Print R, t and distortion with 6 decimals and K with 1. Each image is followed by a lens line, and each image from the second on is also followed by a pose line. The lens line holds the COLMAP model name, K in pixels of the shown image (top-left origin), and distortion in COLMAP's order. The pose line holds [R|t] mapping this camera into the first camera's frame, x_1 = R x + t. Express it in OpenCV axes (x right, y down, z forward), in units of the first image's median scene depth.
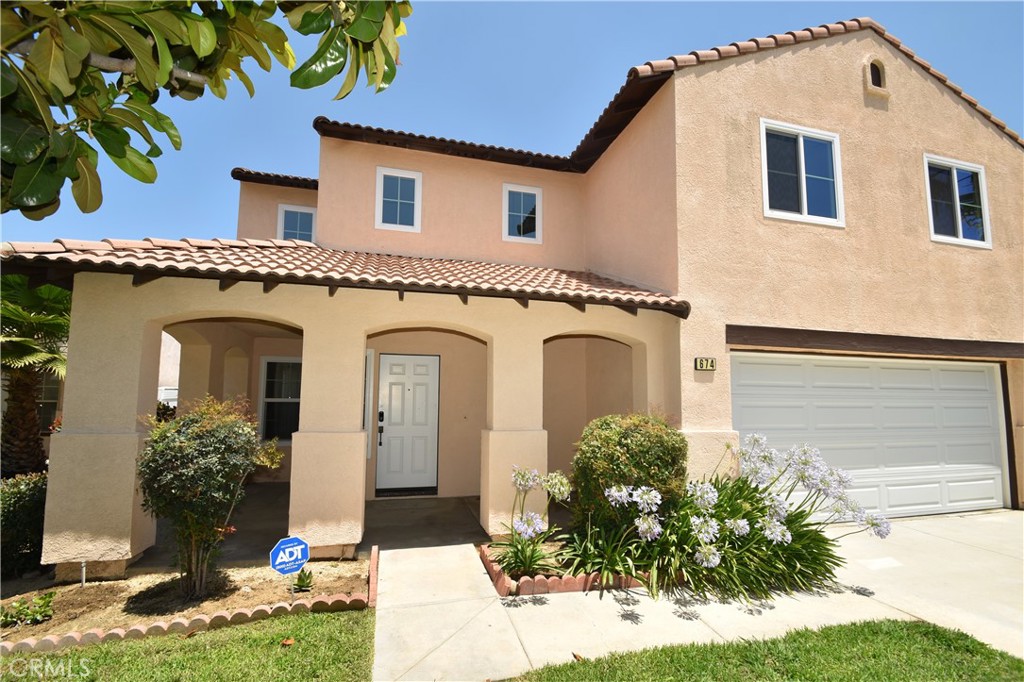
lens RADIAL K [[451.0, 0, 509.9], [0, 451.0, 354.0], [0, 0, 1]] dist [0.015104, -0.013620]
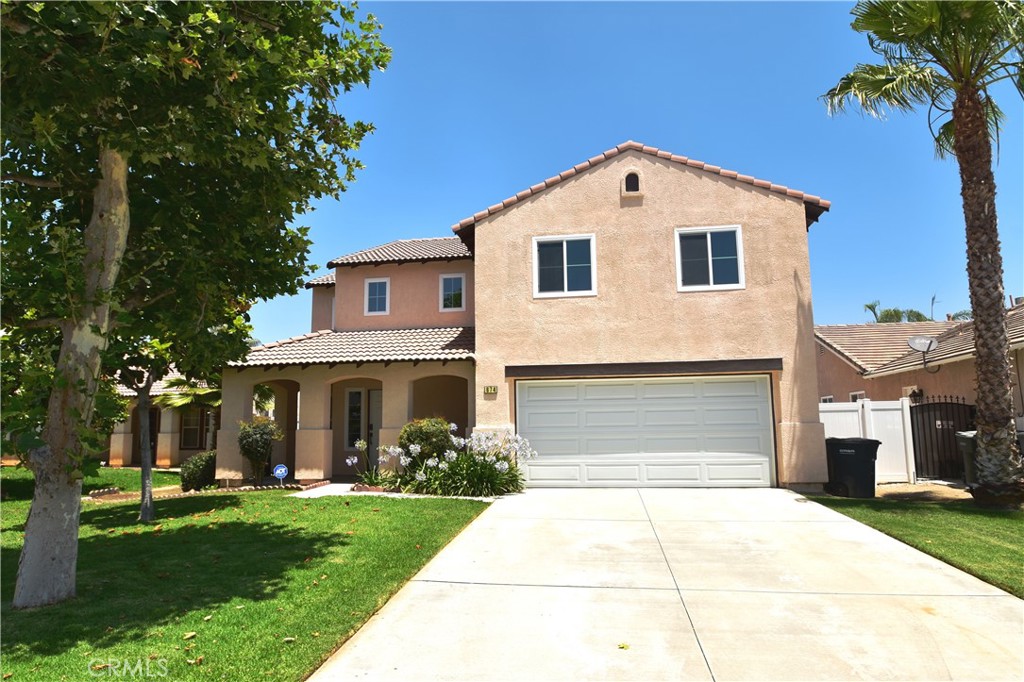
lens RADIAL K [[631.5, 0, 512.0], [0, 631.5, 341.0], [0, 0, 1]] dist [-0.001820, -0.000312]
pose [[0.912160, -0.079025, -0.402143, 1.280904], [0.060770, 0.996467, -0.057973, -0.015820], [0.405304, 0.028442, 0.913739, -1.039451]]
